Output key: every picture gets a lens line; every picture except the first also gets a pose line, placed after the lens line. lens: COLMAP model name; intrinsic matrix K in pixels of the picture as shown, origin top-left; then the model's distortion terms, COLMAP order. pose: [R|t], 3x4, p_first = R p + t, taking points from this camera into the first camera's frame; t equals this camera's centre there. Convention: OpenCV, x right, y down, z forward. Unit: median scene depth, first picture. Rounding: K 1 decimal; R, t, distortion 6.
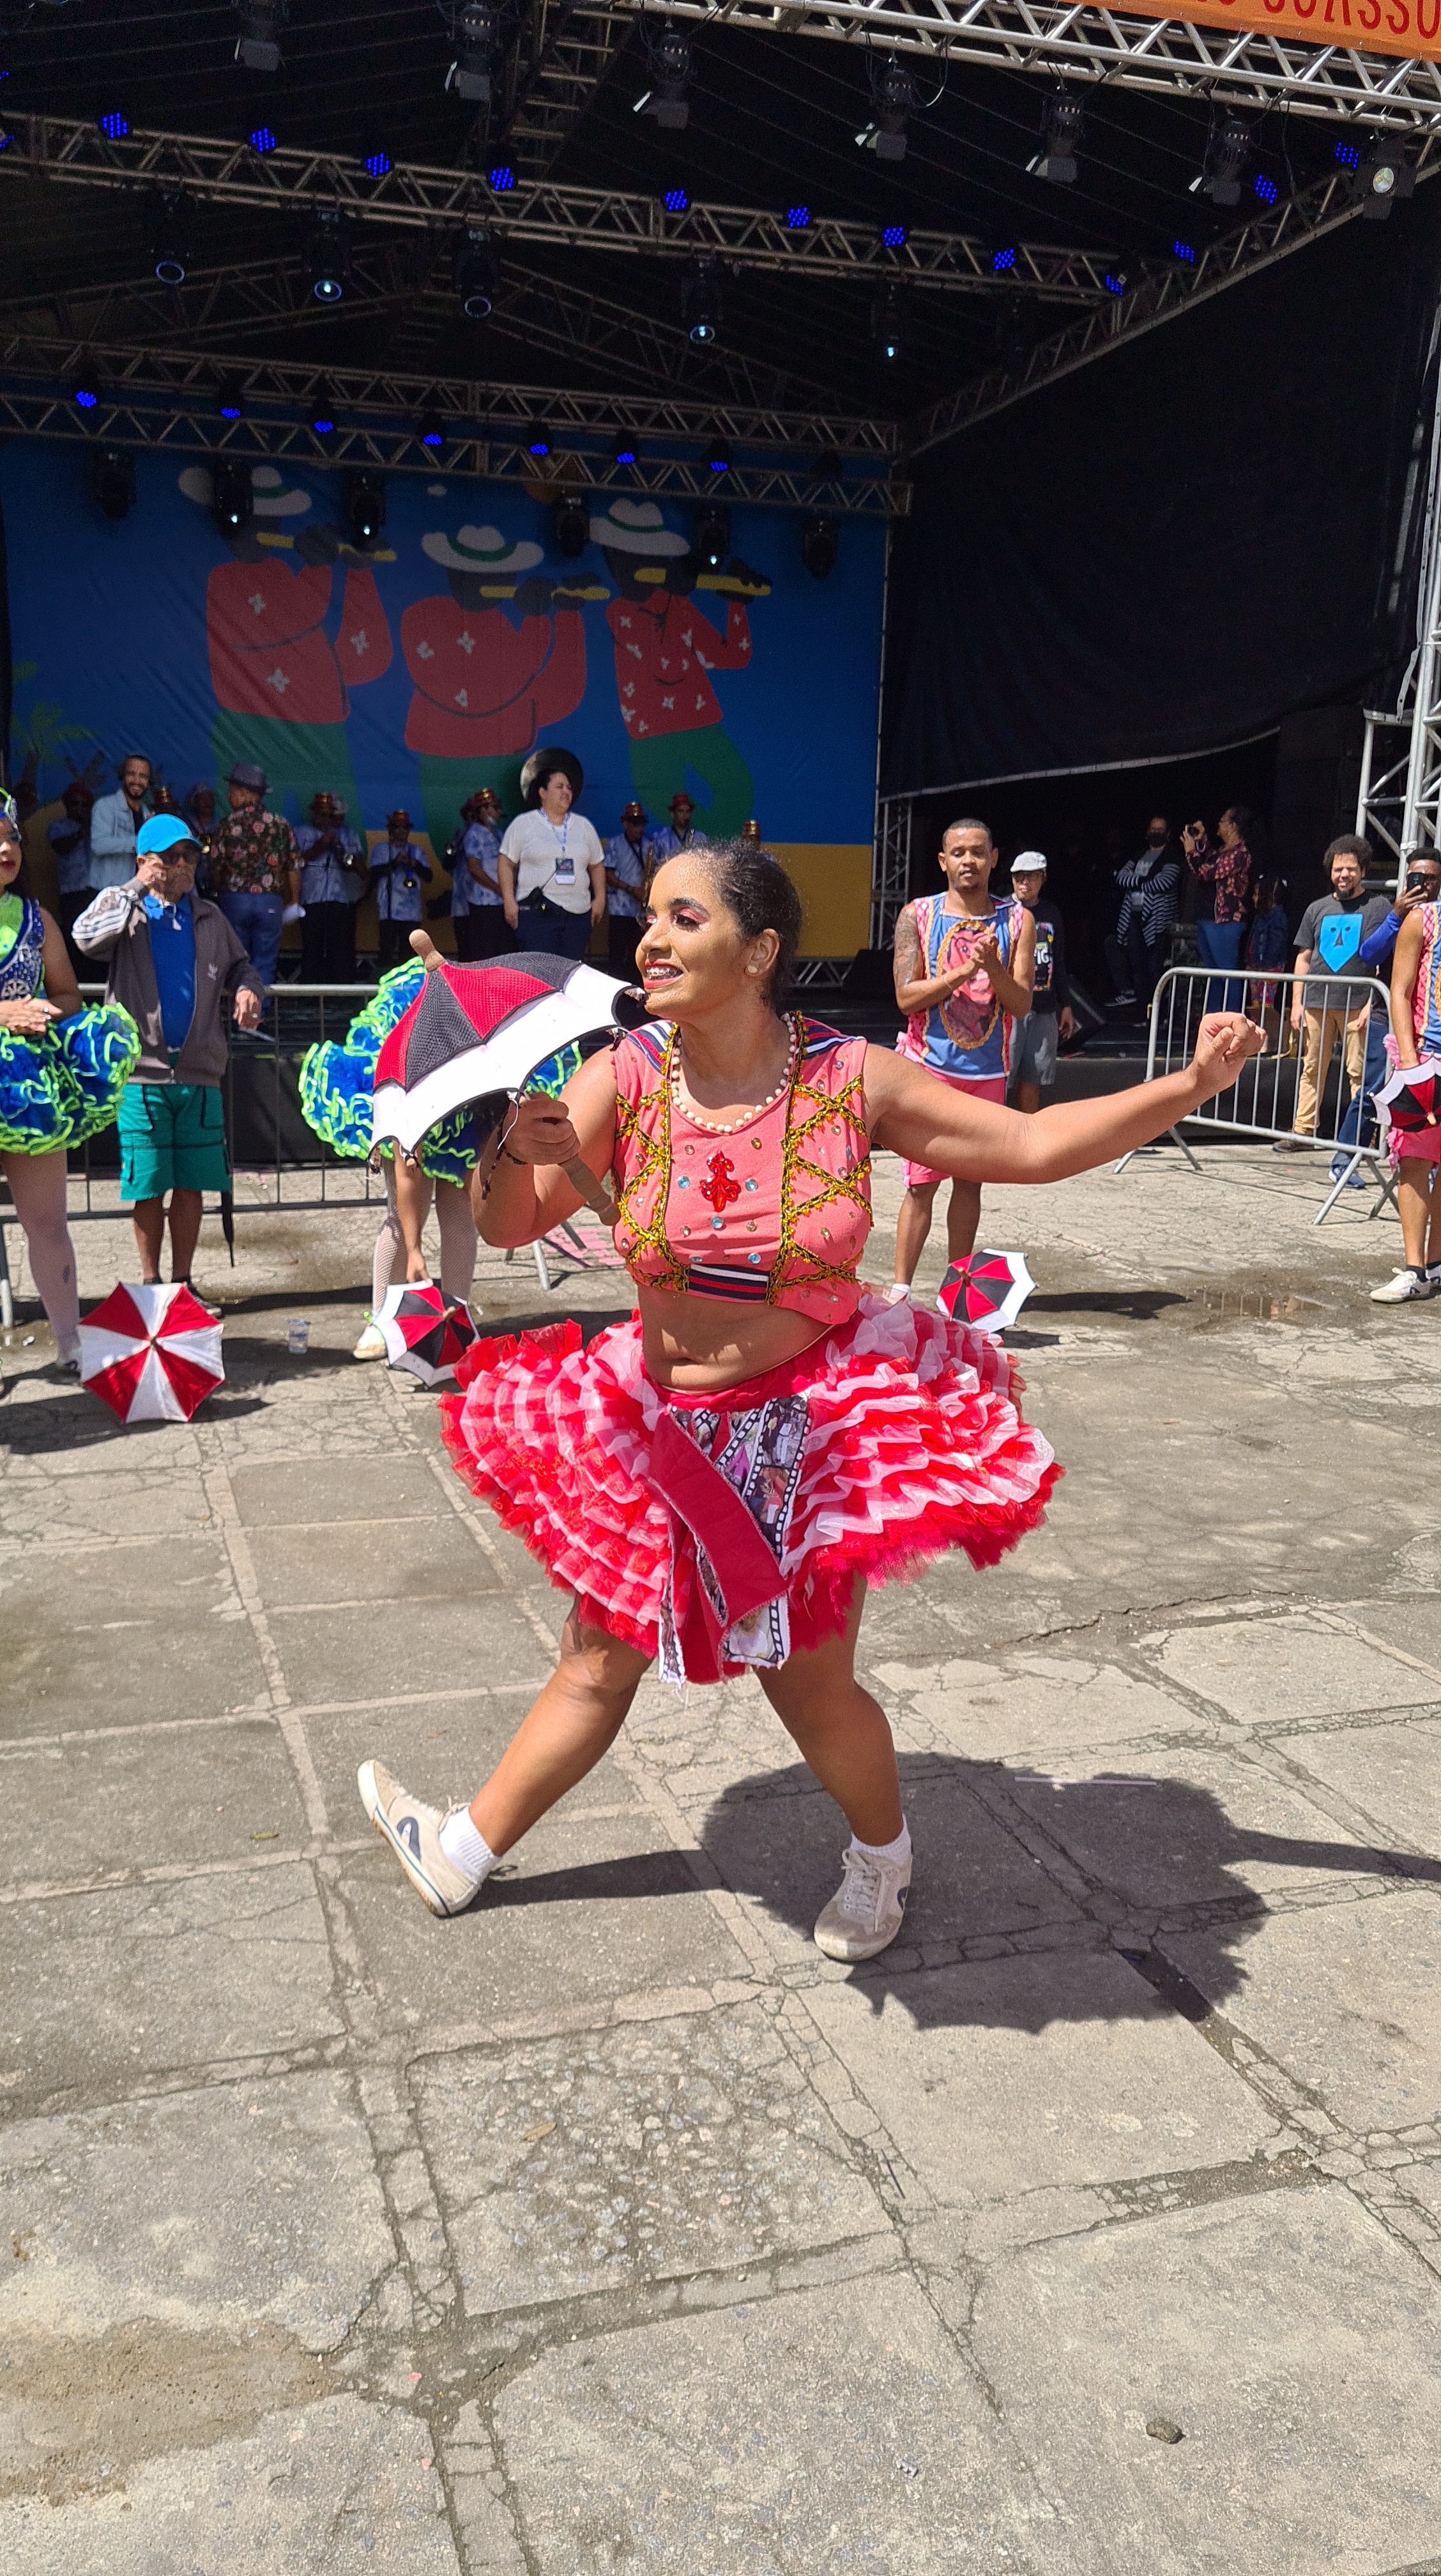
lens RADIAL K [[1953.6, 0, 695.7], [0, 1953.6, 1278.0], [0, 0, 1]] dist [0.067817, -0.050195]
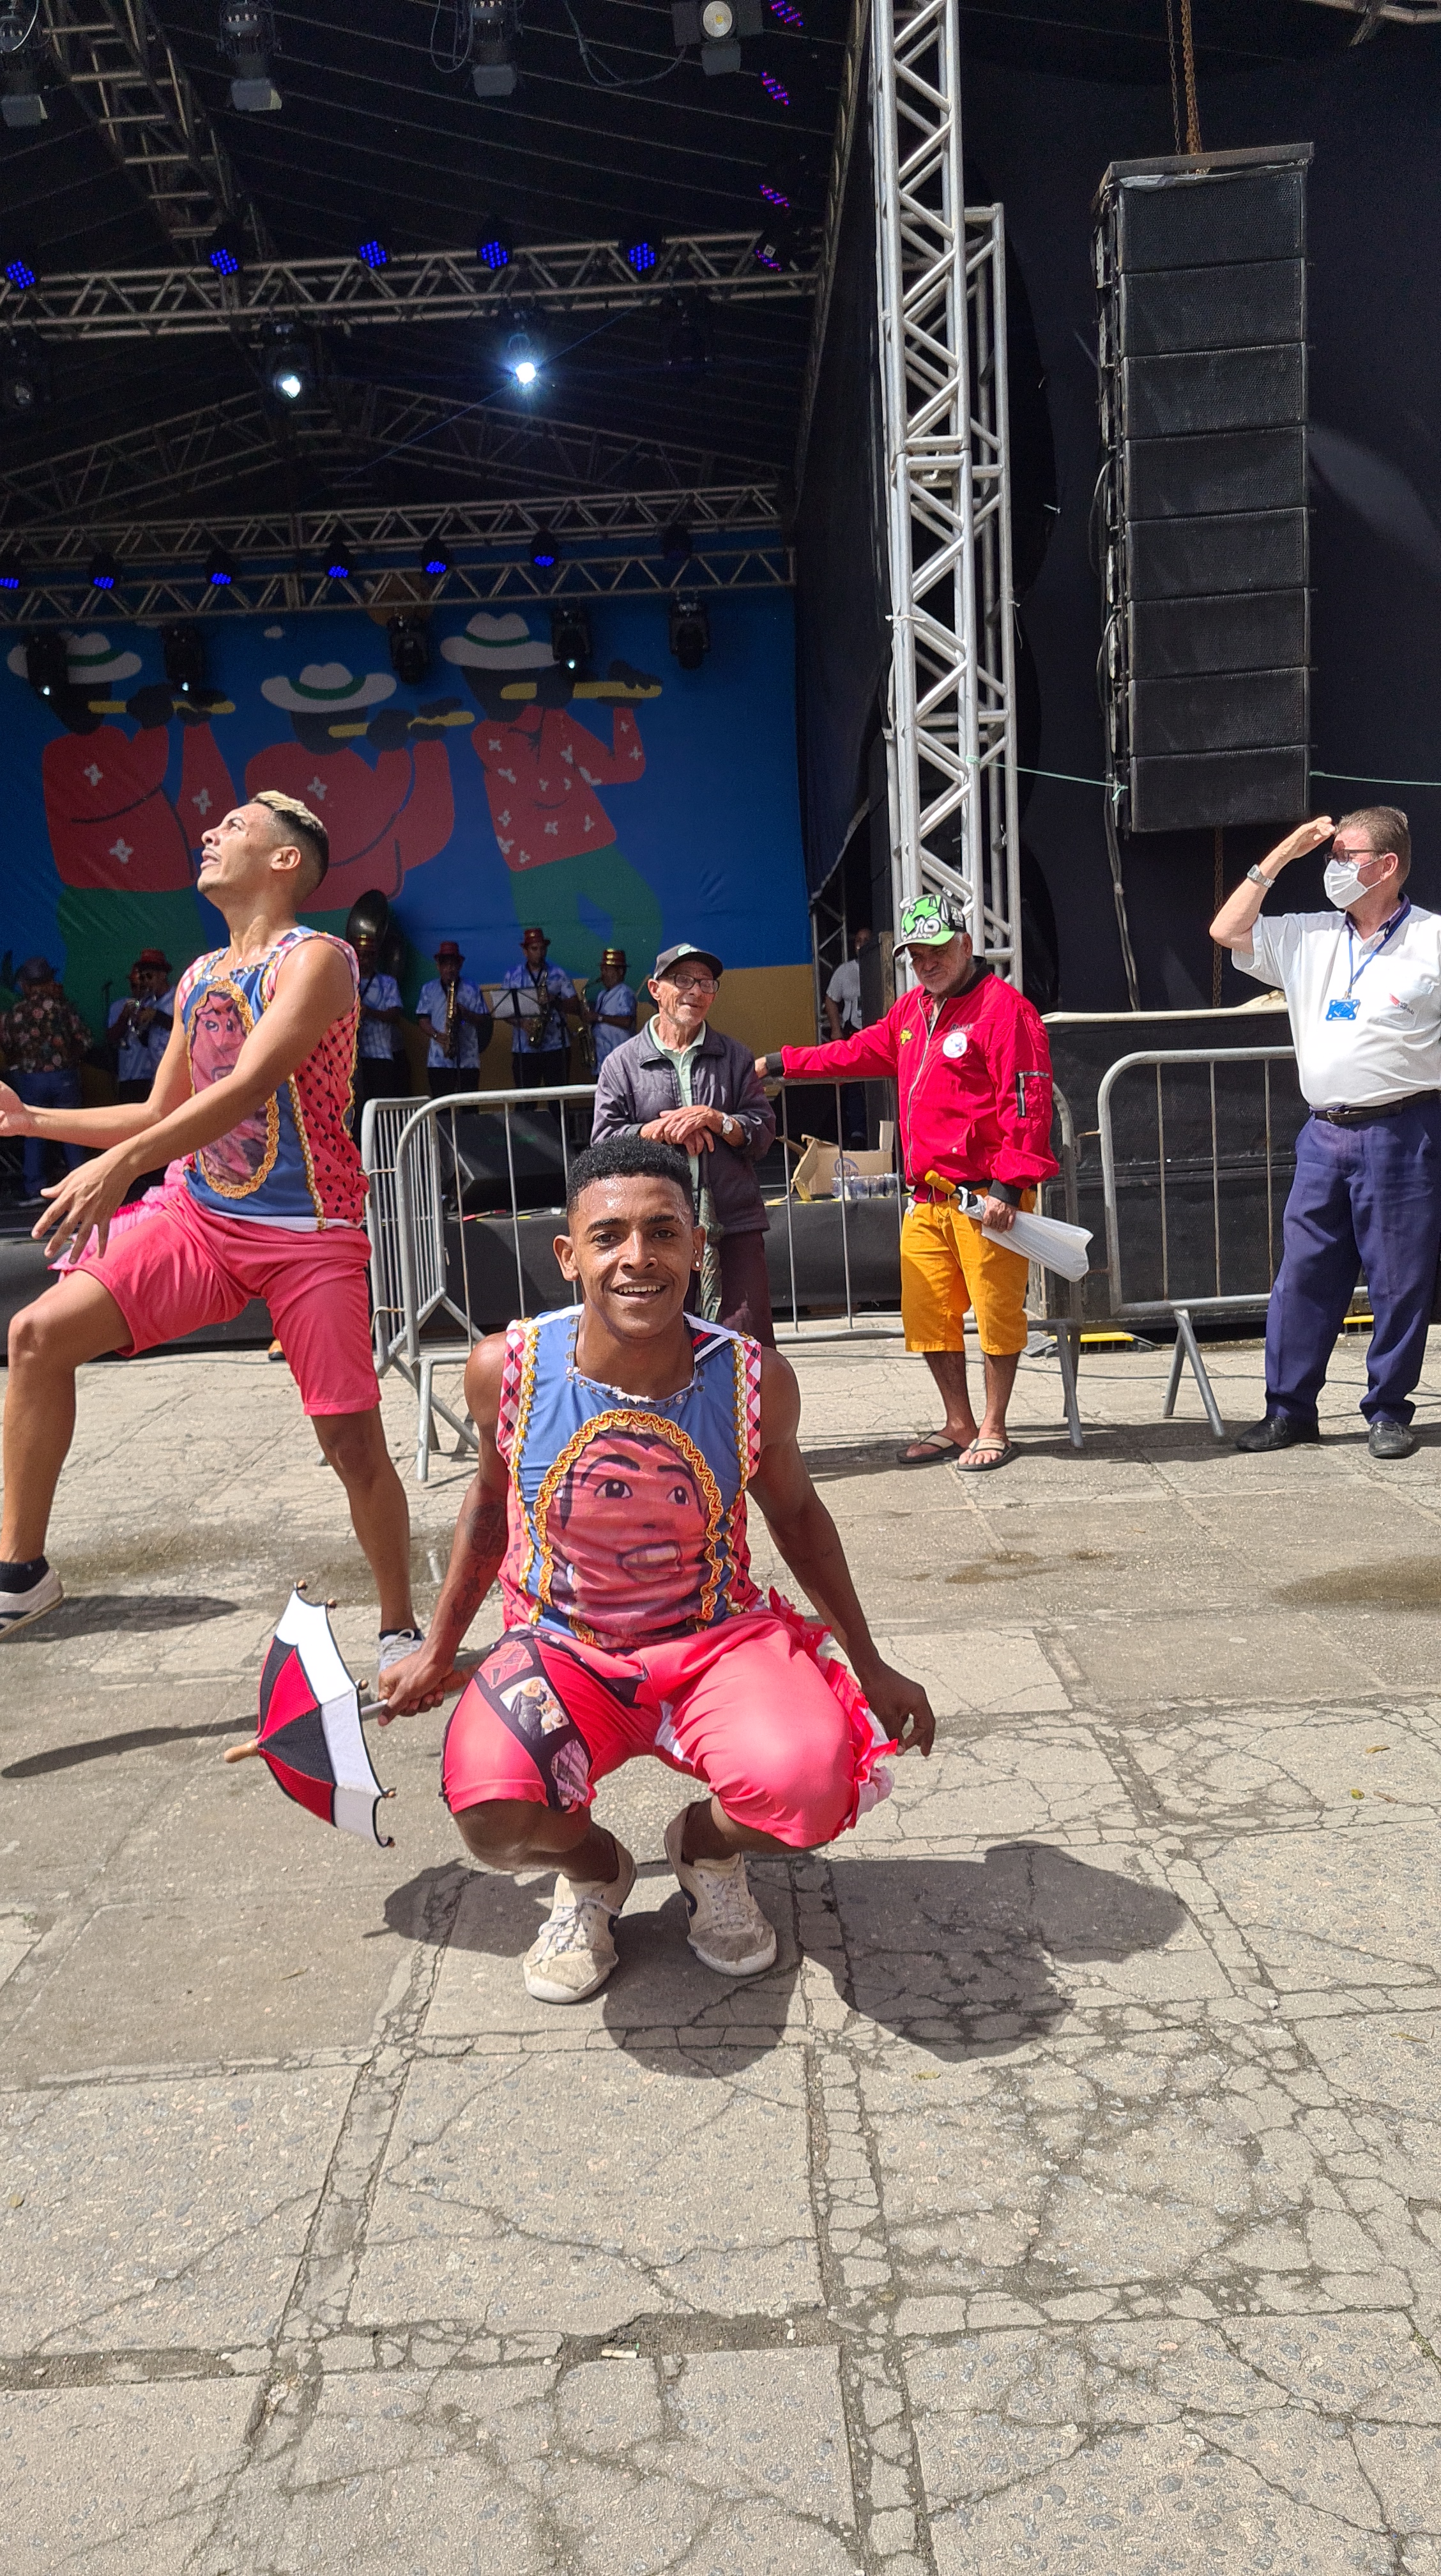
lens RADIAL K [[1953.6, 0, 723.0], [0, 1953.6, 1261.9], [0, 0, 1]] dist [0.067817, -0.050195]
pose [[0.952096, -0.046547, -0.302236, 0.350185], [0.020361, 0.995804, -0.089220, -0.018279], [0.305121, 0.078792, 0.949048, 0.216812]]
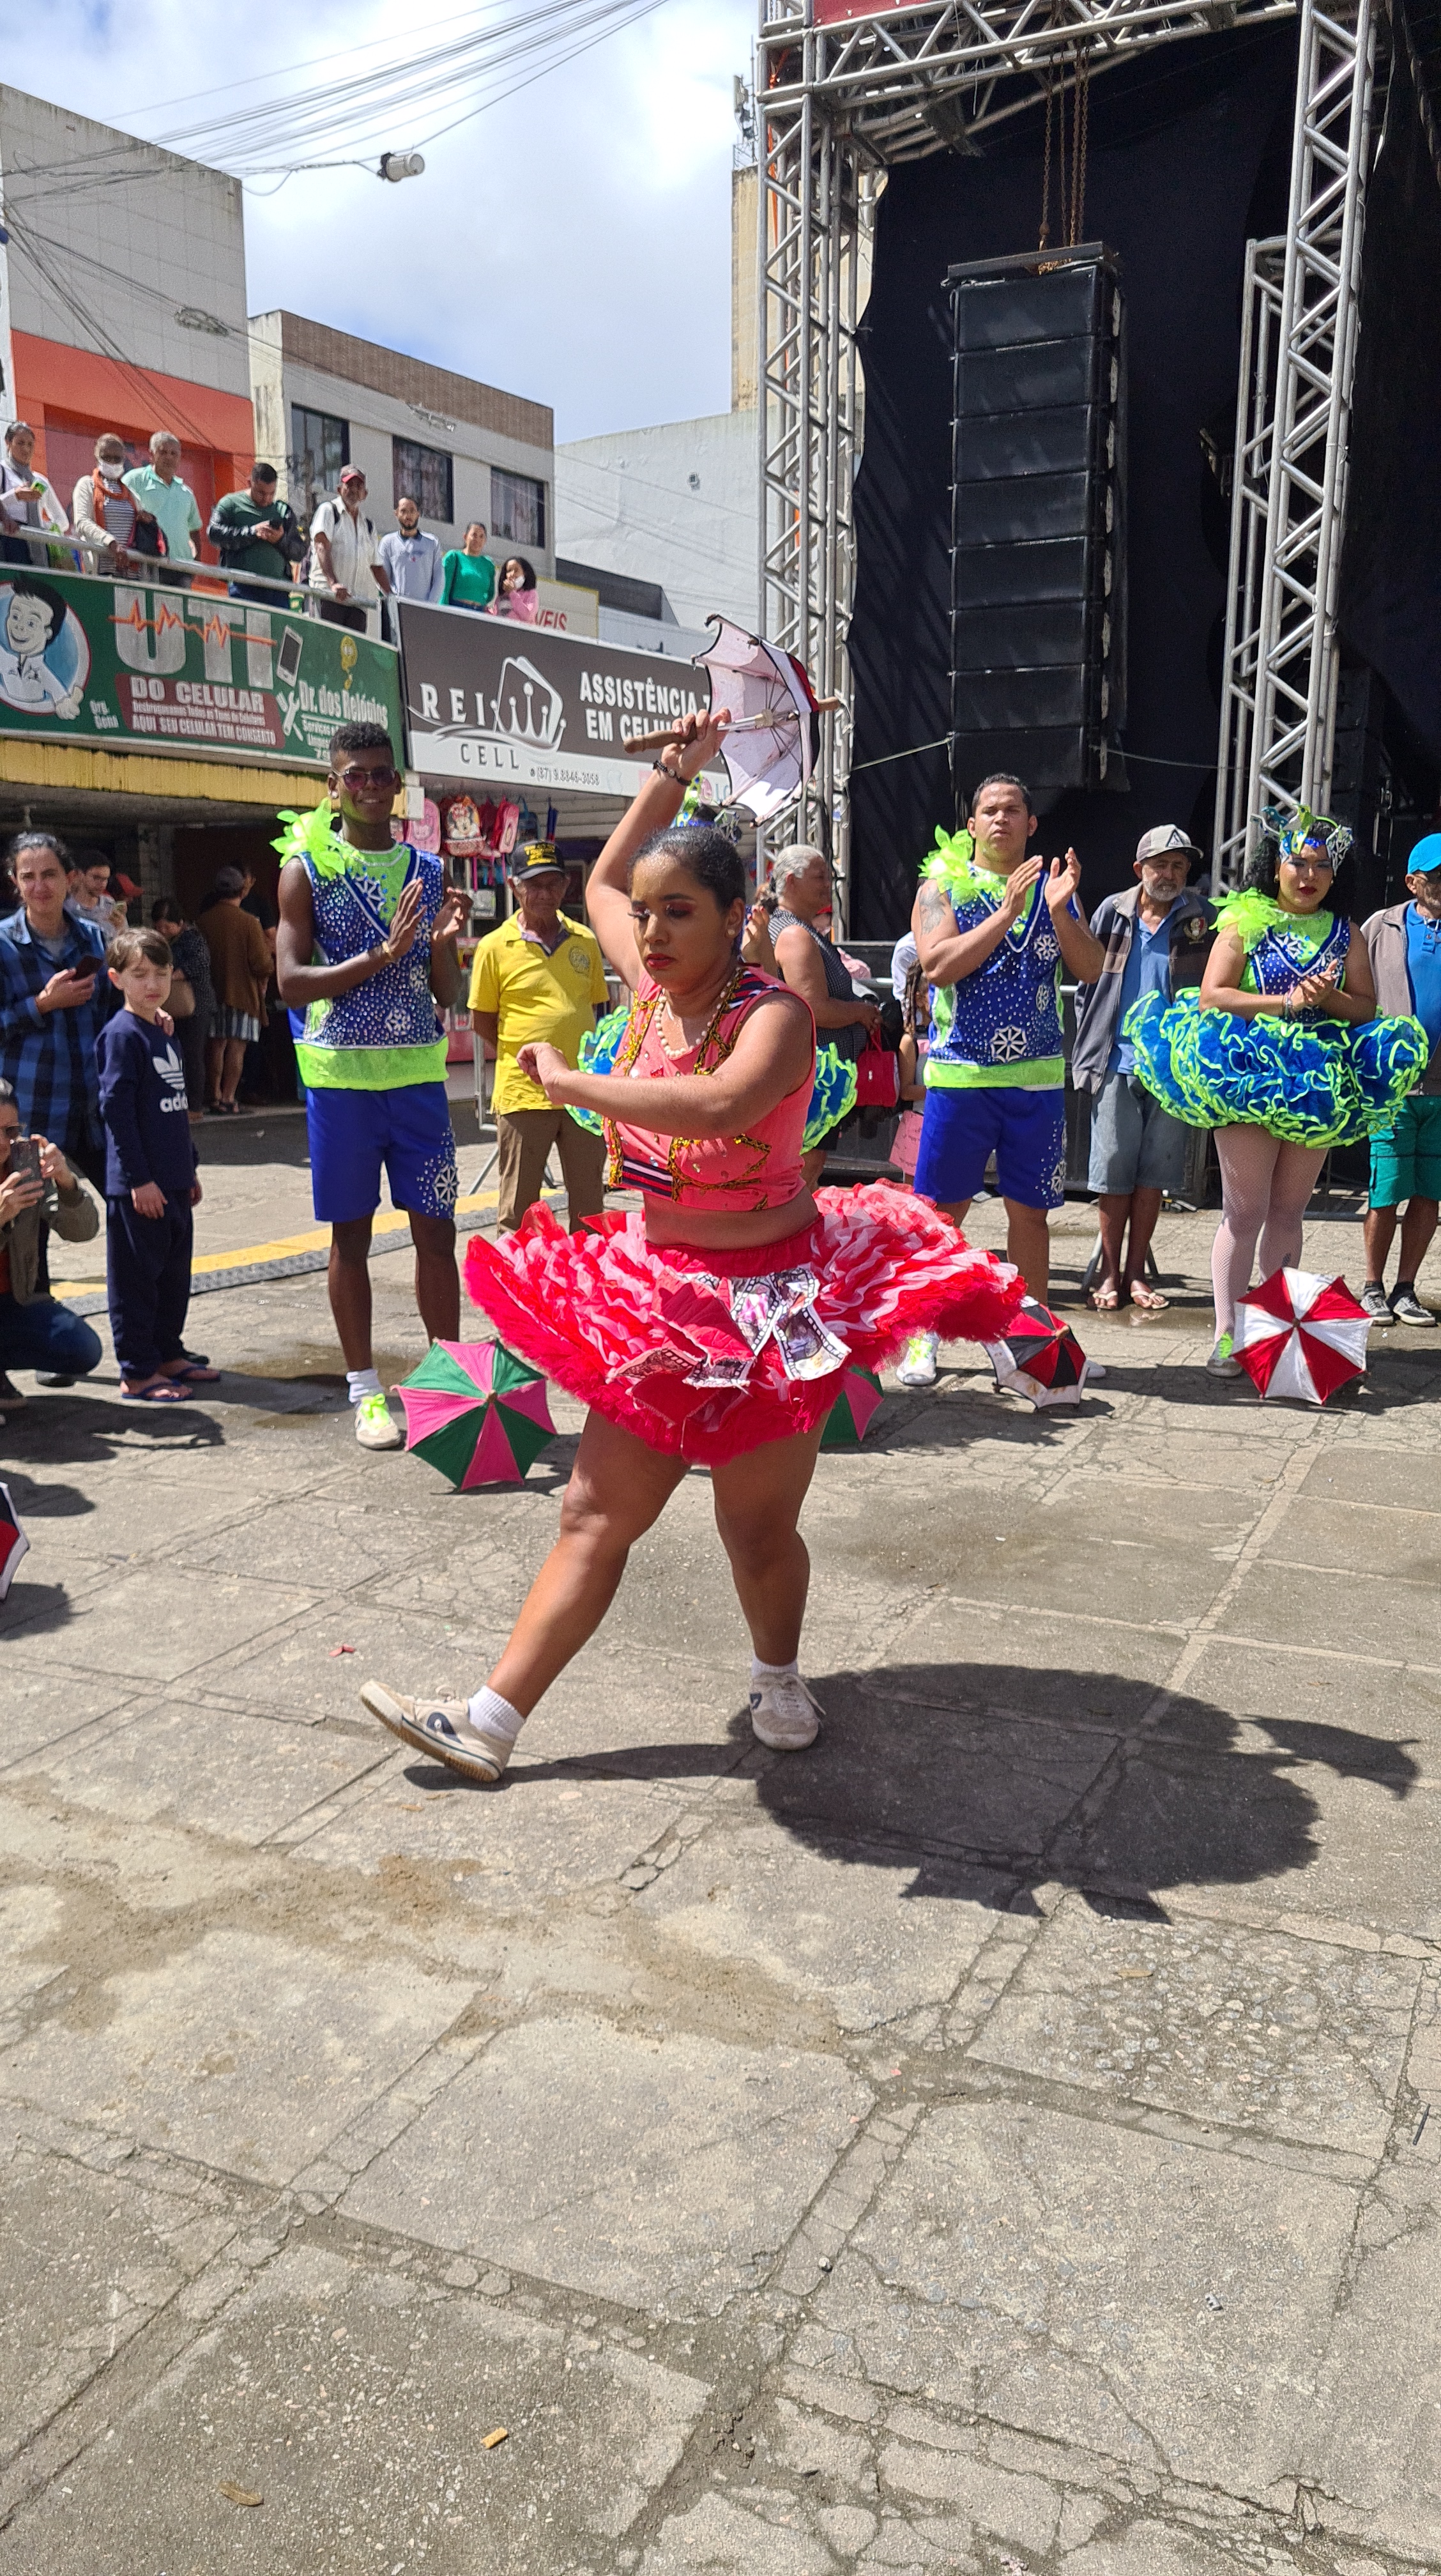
lens RADIAL K [[1953.6, 0, 711.4], [0, 1953.6, 1282.7], [0, 0, 1]] dist [0.067817, -0.050195]
pose [[0.736910, 0.096718, -0.669036, 0.061187], [-0.112315, 0.993473, 0.019910, 0.007577], [0.666595, 0.060471, 0.742963, 0.000753]]
